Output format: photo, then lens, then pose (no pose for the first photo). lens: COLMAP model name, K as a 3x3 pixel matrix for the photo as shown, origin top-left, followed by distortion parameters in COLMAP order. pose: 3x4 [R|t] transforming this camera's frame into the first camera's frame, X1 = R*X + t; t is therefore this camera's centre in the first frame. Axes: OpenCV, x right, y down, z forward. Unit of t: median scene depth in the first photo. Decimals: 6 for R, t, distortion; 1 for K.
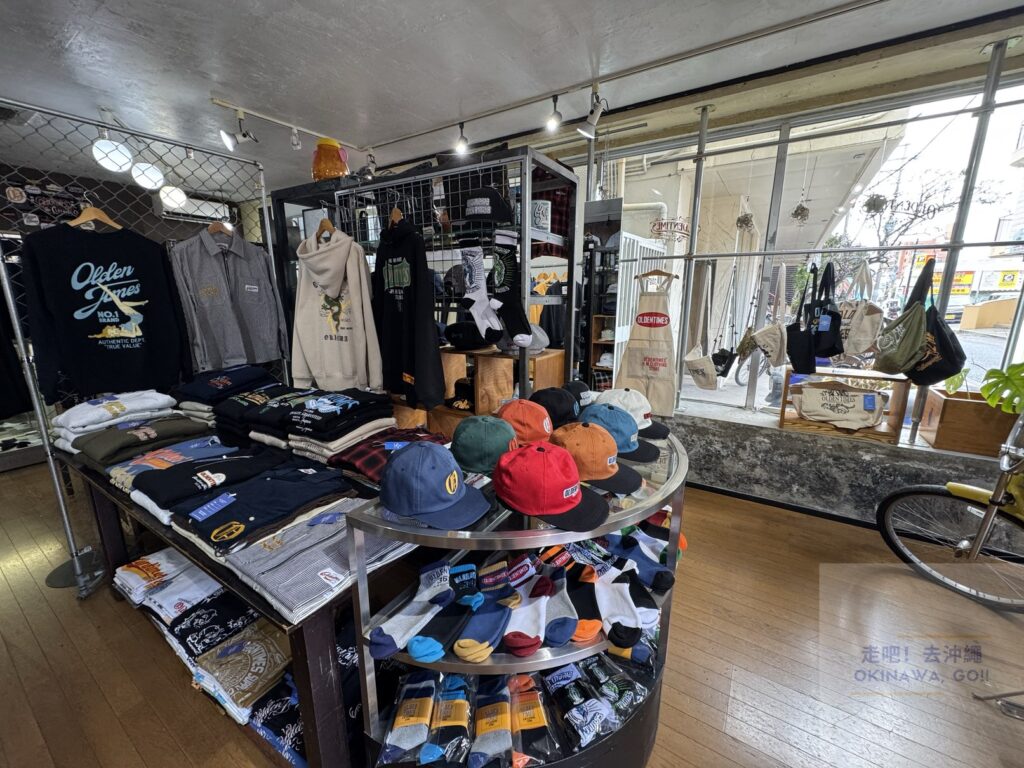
lens RADIAL K [[407.3, 0, 509.0], [0, 407.3, 384.4], [0, 0, 1]] dist [0.000083, -0.000865]
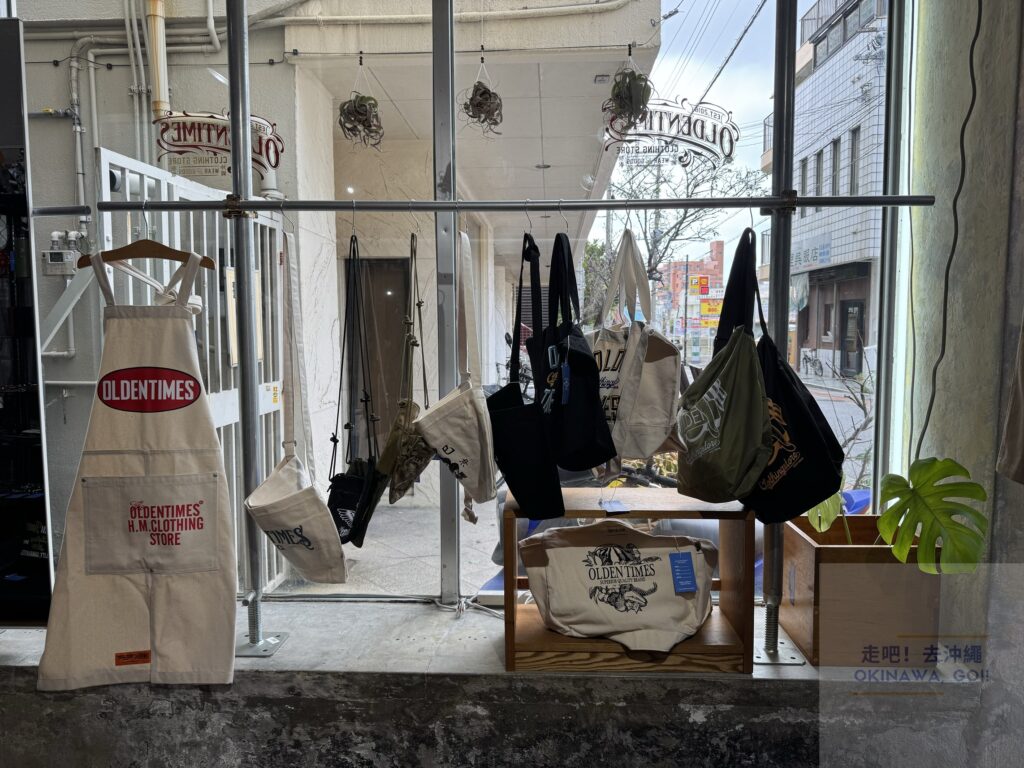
lens RADIAL K [[720.8, 0, 513.6], [0, 720.8, 381.4], [0, 0, 1]] dist [0.022915, -0.013187]
pose [[0.863313, -0.041600, 0.502951, 0.362137], [0.114716, 0.986684, -0.115300, -0.074133], [-0.491458, 0.157236, 0.856590, 0.409768]]
